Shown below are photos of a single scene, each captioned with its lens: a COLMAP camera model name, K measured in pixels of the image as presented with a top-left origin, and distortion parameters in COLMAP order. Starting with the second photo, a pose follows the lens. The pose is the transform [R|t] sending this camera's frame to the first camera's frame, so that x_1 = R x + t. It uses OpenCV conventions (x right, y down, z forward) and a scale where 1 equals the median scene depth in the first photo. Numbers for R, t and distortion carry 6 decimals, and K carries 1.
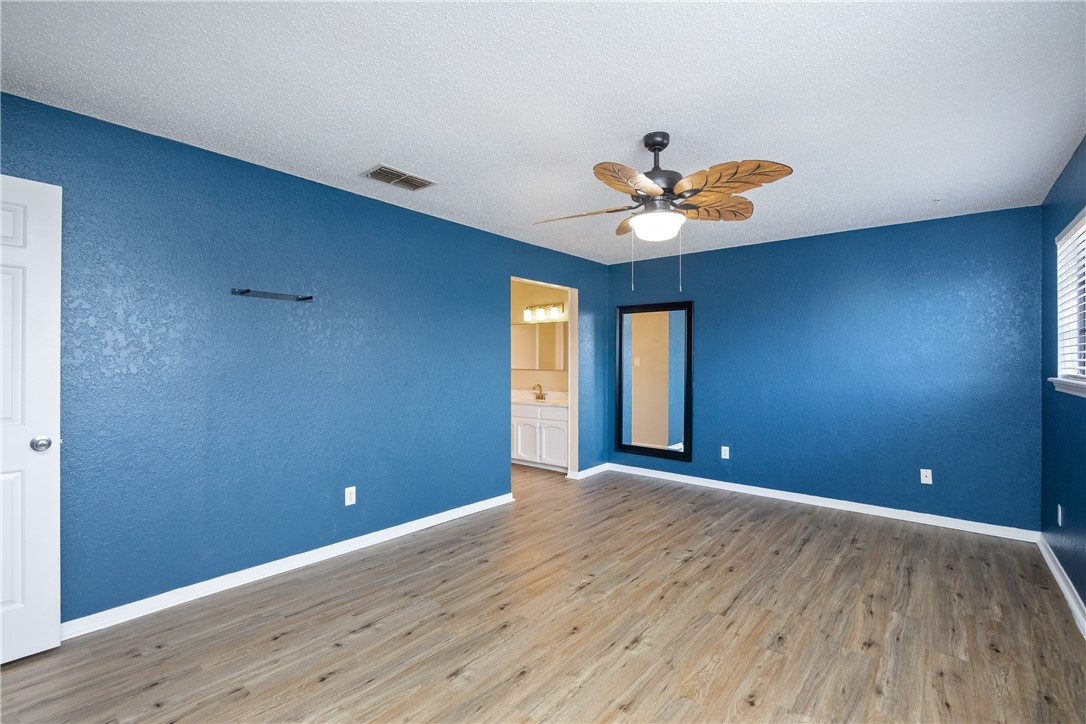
lens RADIAL K [[483.7, 0, 539.6], [0, 483.7, 364.0], [0, 0, 1]] dist [-0.006437, -0.000081]
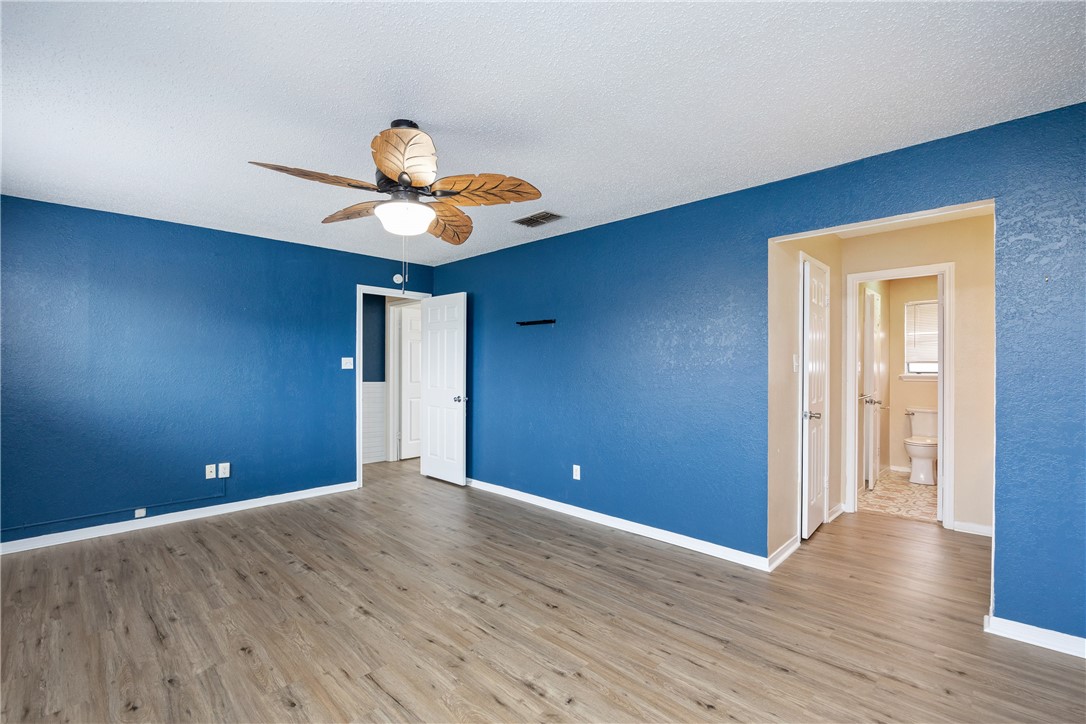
lens RADIAL K [[483.7, 0, 539.6], [0, 483.7, 364.0], [0, 0, 1]] dist [-0.006437, -0.000081]
pose [[-0.083108, -0.009690, -0.996493, 0.935862], [-0.003270, 0.999950, -0.009451, 0.005411], [0.996535, 0.002474, -0.083135, 1.086770]]
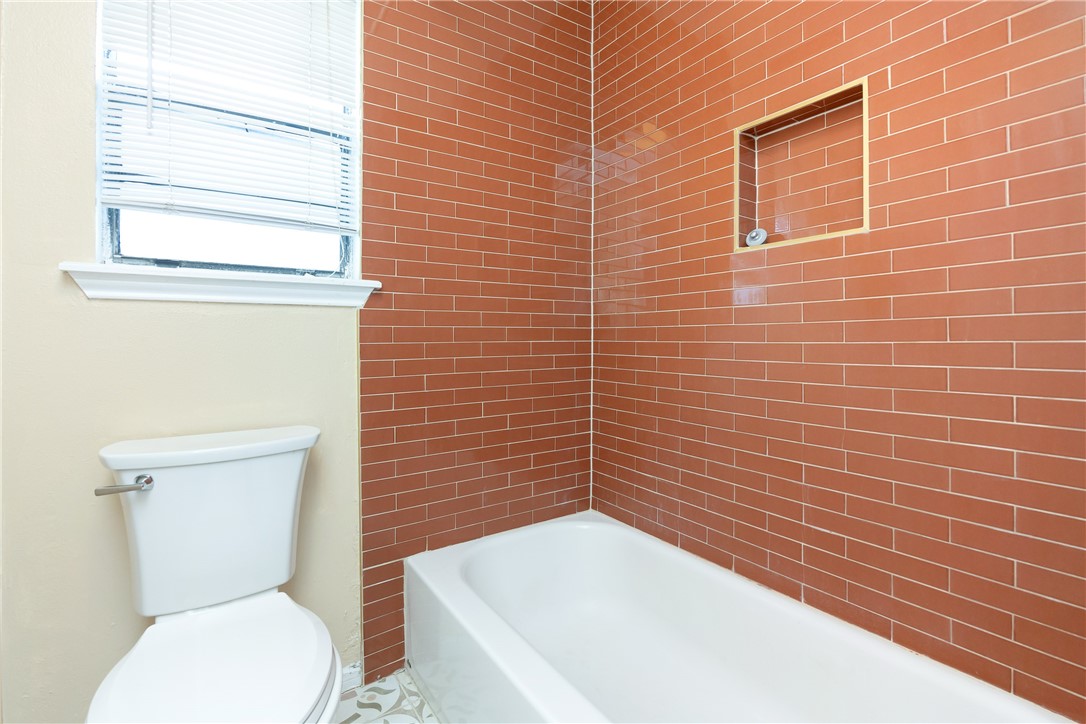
lens RADIAL K [[492.5, 0, 543.2], [0, 492.5, 343.2], [0, 0, 1]] dist [-0.003609, -0.000185]
pose [[0.959878, -0.000423, -0.280419, -0.676449], [0.000973, 0.999998, 0.001823, 0.083065], [0.280417, -0.002023, 0.959876, 2.119924]]
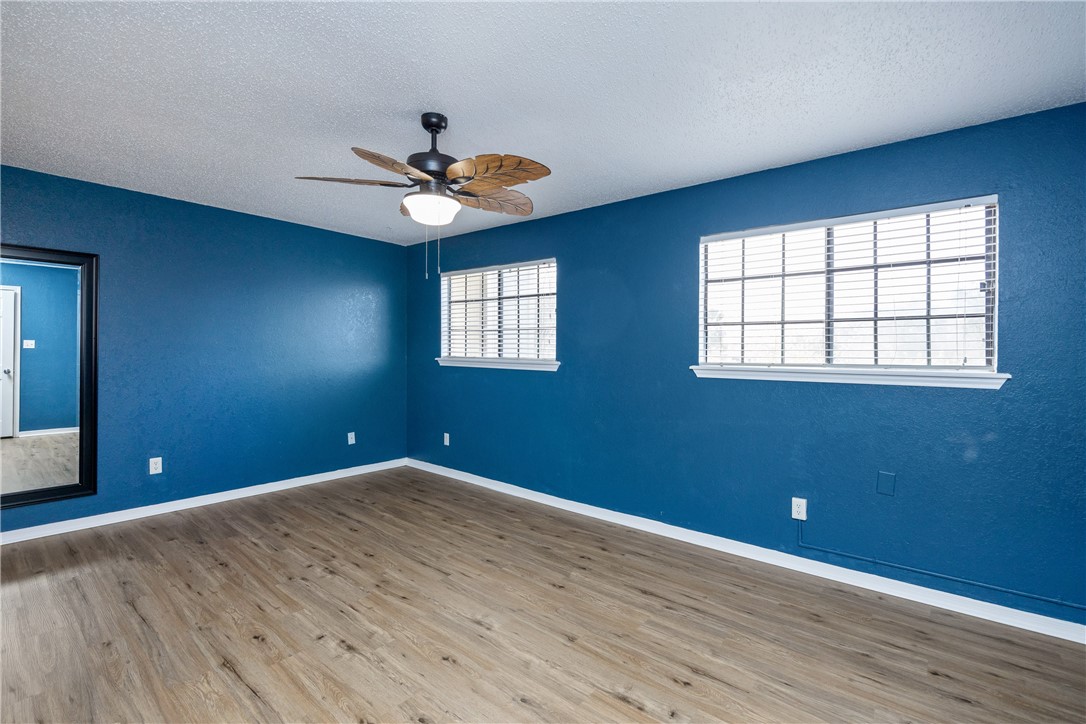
lens RADIAL K [[492.5, 0, 543.2], [0, 492.5, 343.2], [0, 0, 1]] dist [-0.003609, -0.000185]
pose [[-0.009180, 0.011187, 0.999895, -0.619849], [-0.007174, 0.999911, -0.011253, -0.005270], [-0.999932, -0.007276, -0.009099, 0.638794]]
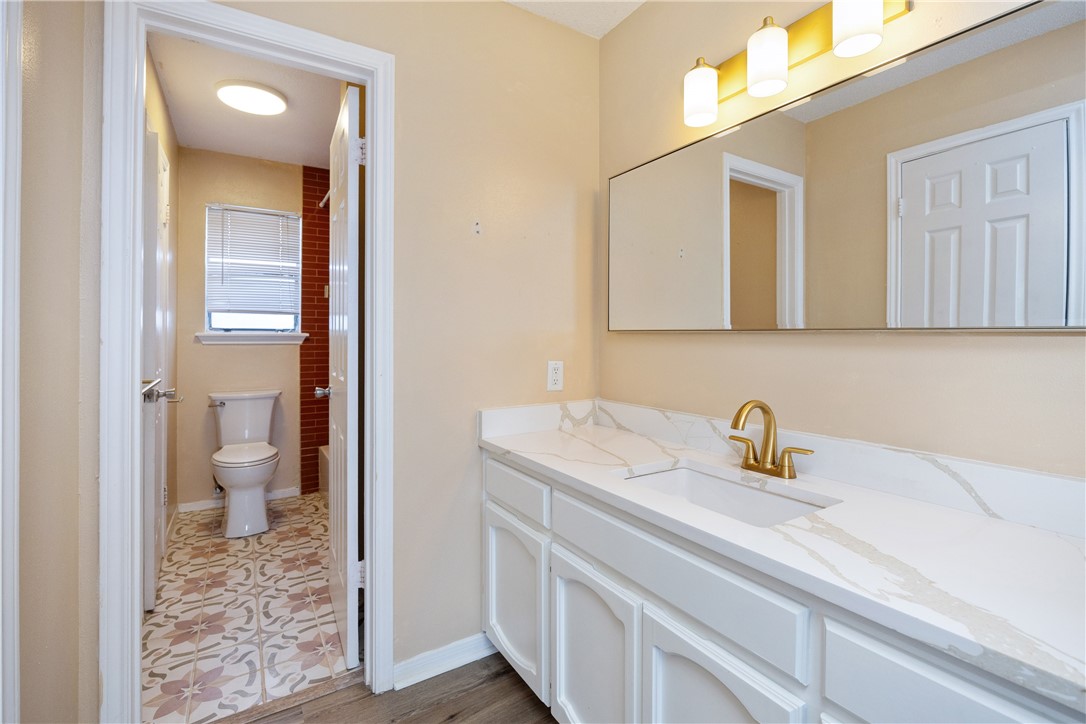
lens RADIAL K [[492.5, 0, 543.2], [0, 492.5, 343.2], [0, 0, 1]] dist [-0.003609, -0.000185]
pose [[0.949236, 0.006242, -0.314502, -0.045528], [-0.005450, 0.999979, 0.003399, 0.039615], [0.314517, -0.001512, 0.949251, 1.579791]]
